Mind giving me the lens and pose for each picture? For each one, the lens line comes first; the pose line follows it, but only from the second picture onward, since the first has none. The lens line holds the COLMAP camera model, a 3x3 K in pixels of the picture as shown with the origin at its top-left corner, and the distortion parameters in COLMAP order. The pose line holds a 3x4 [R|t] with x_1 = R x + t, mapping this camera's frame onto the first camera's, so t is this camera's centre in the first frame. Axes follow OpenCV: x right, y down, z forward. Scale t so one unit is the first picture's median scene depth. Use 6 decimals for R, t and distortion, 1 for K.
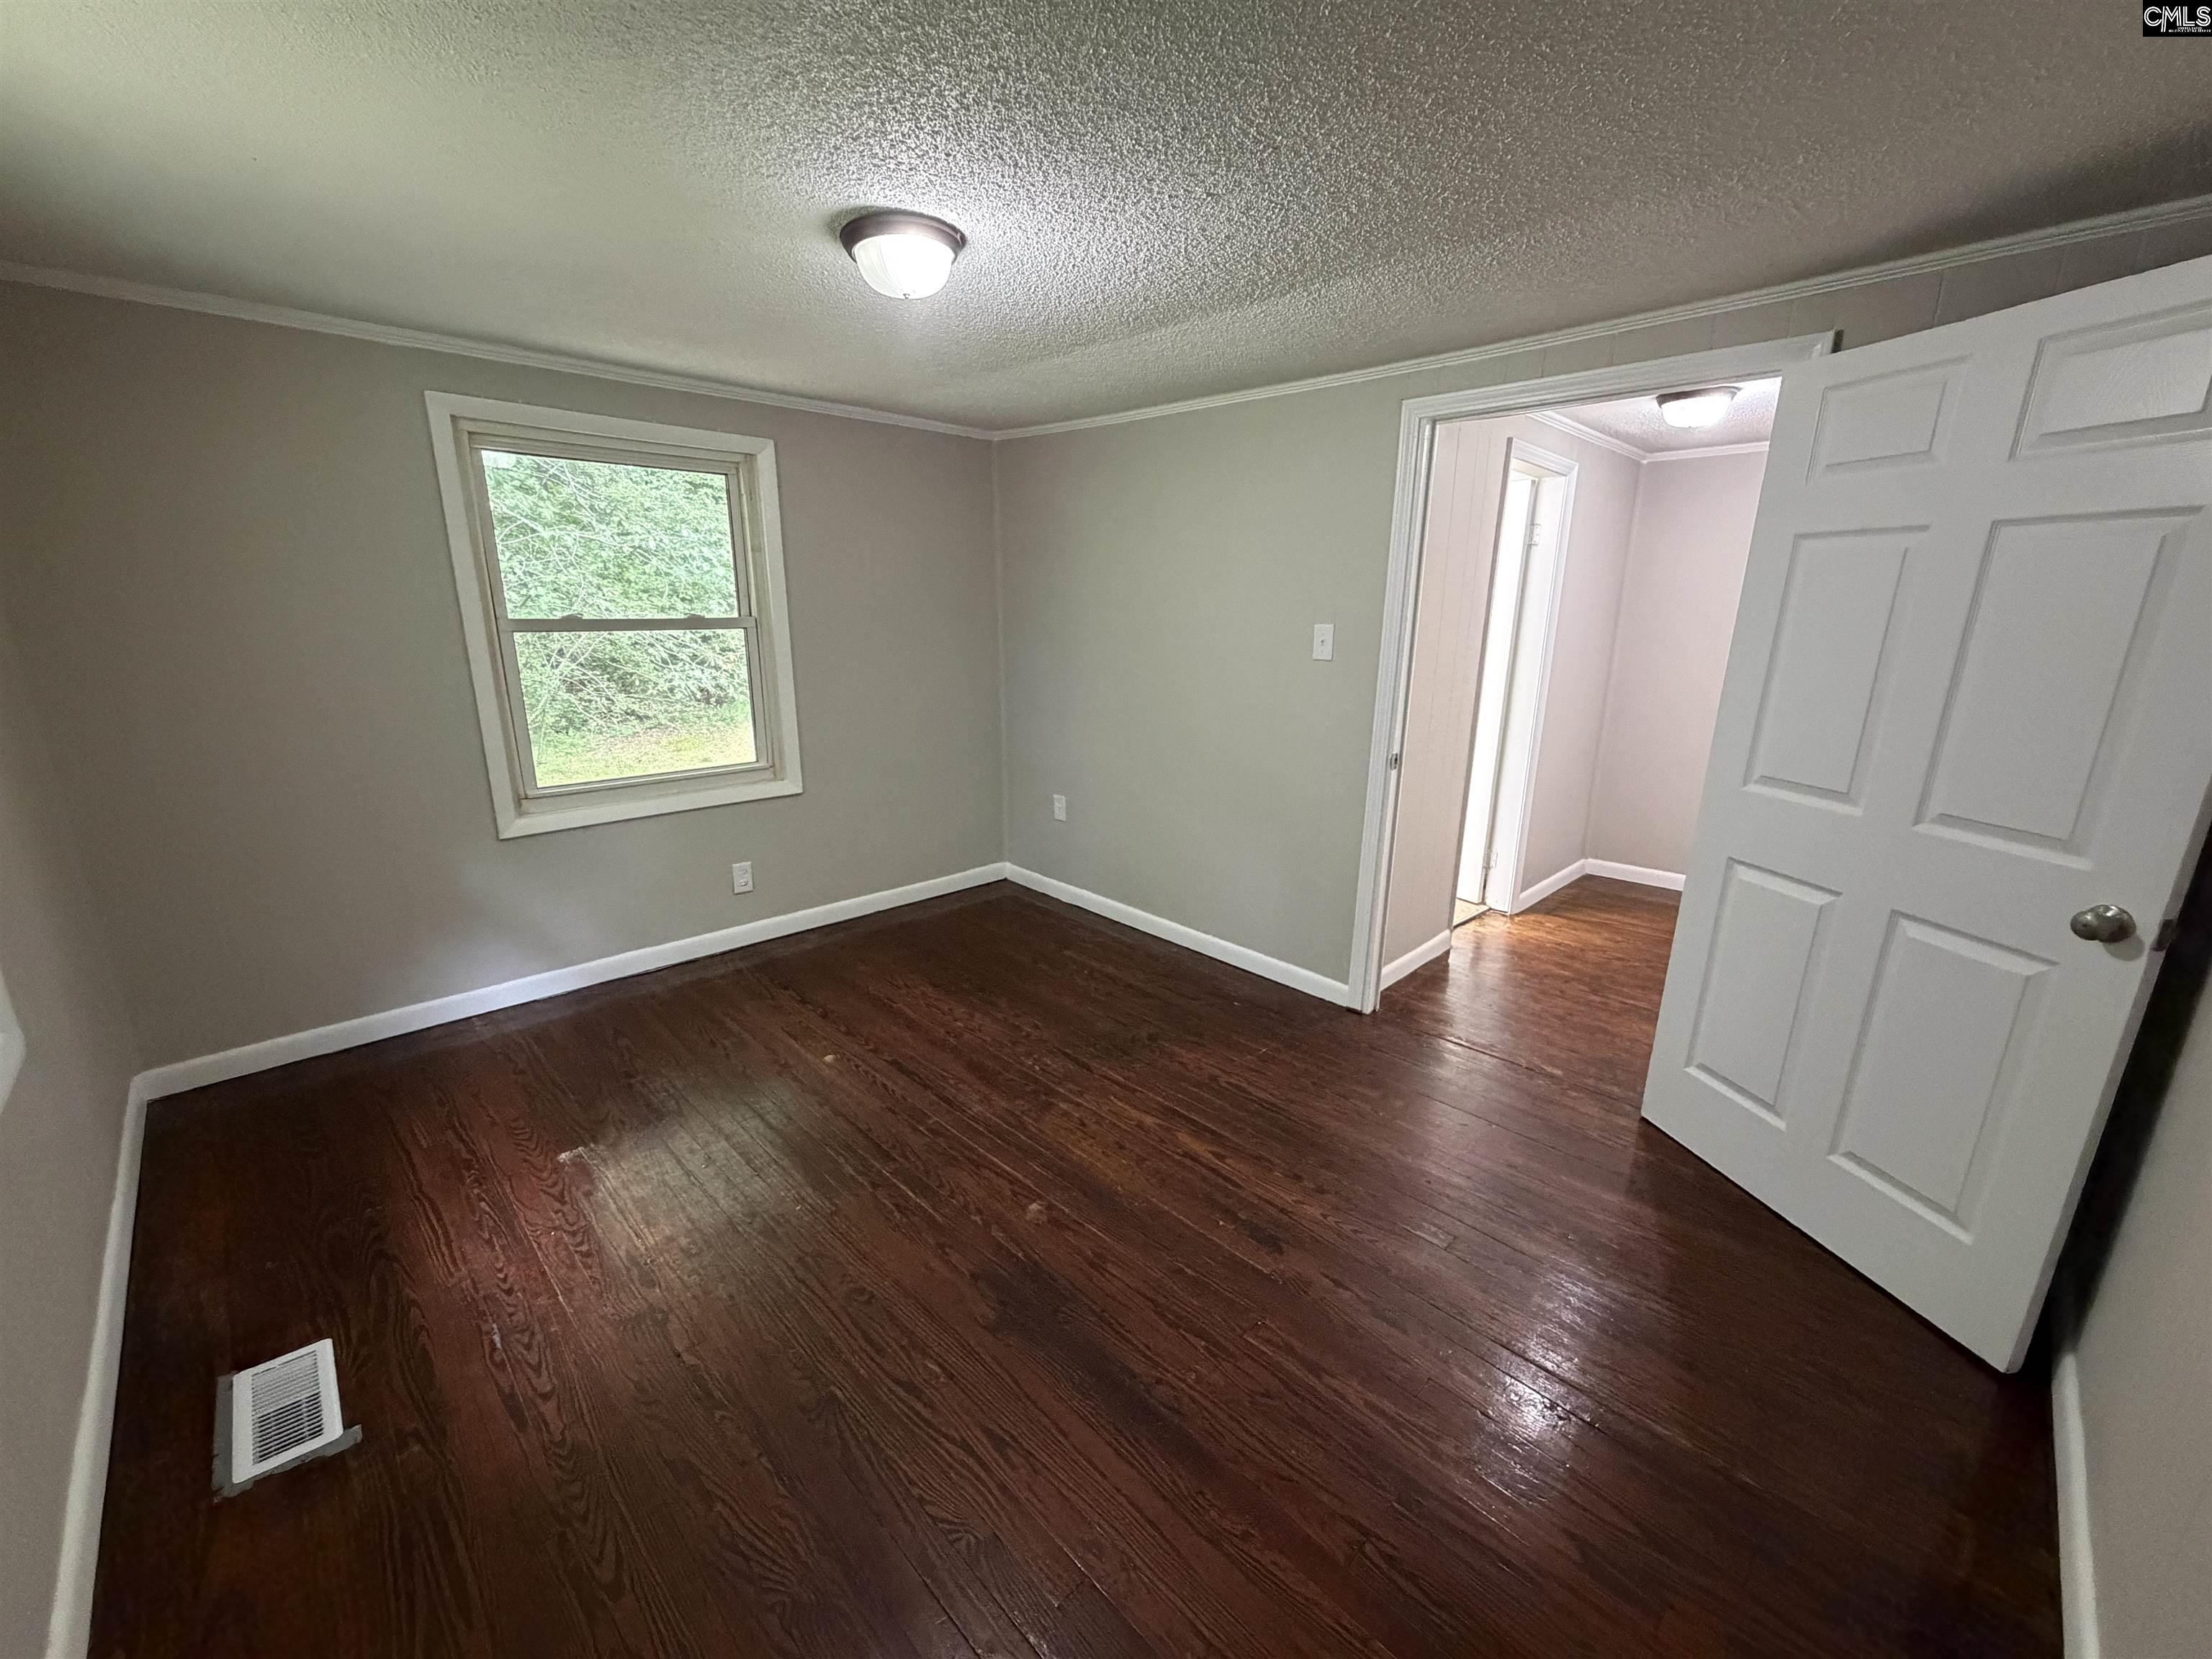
lens RADIAL K [[880.9, 0, 1102.6], [0, 880.9, 834.8], [0, 0, 1]] dist [0.000212, -0.000160]
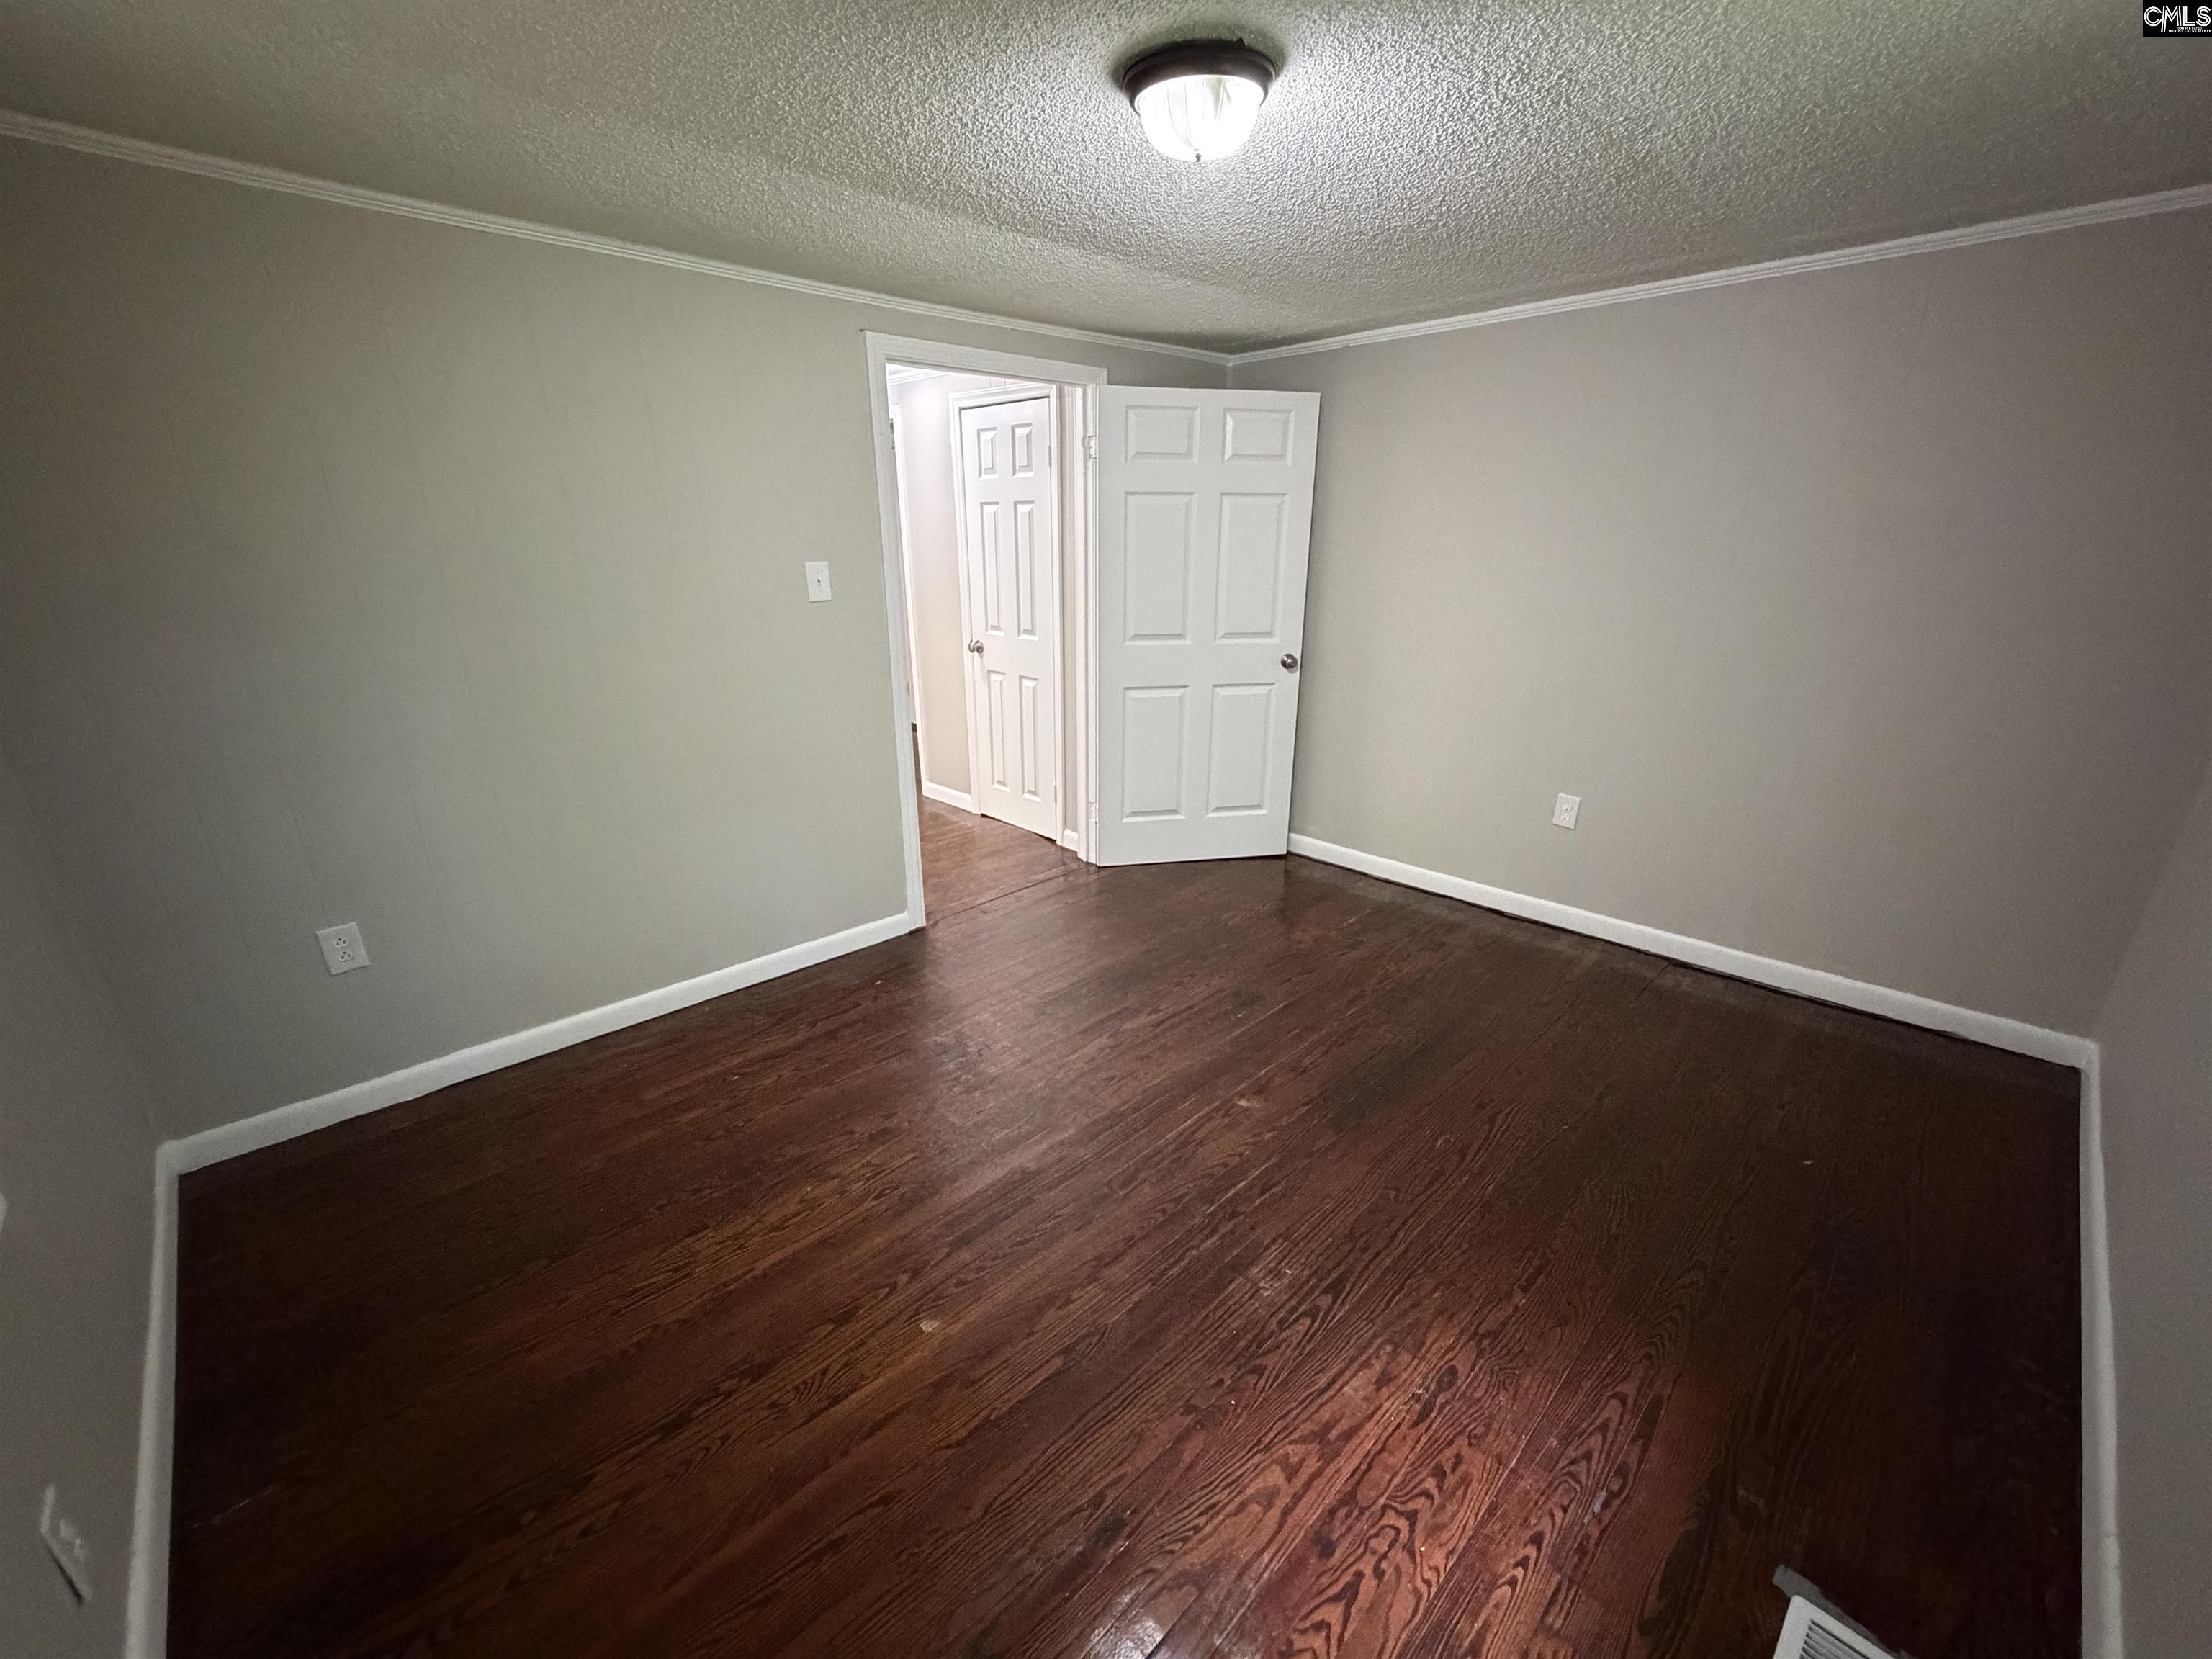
lens RADIAL K [[880.9, 0, 1102.6], [0, 880.9, 834.8], [0, 0, 1]] dist [0.000212, -0.000160]
pose [[0.014600, -0.340005, 0.940310, -1.115851], [0.257727, 0.909914, 0.325012, -0.319762], [-0.966107, 0.237598, 0.100913, 1.089435]]
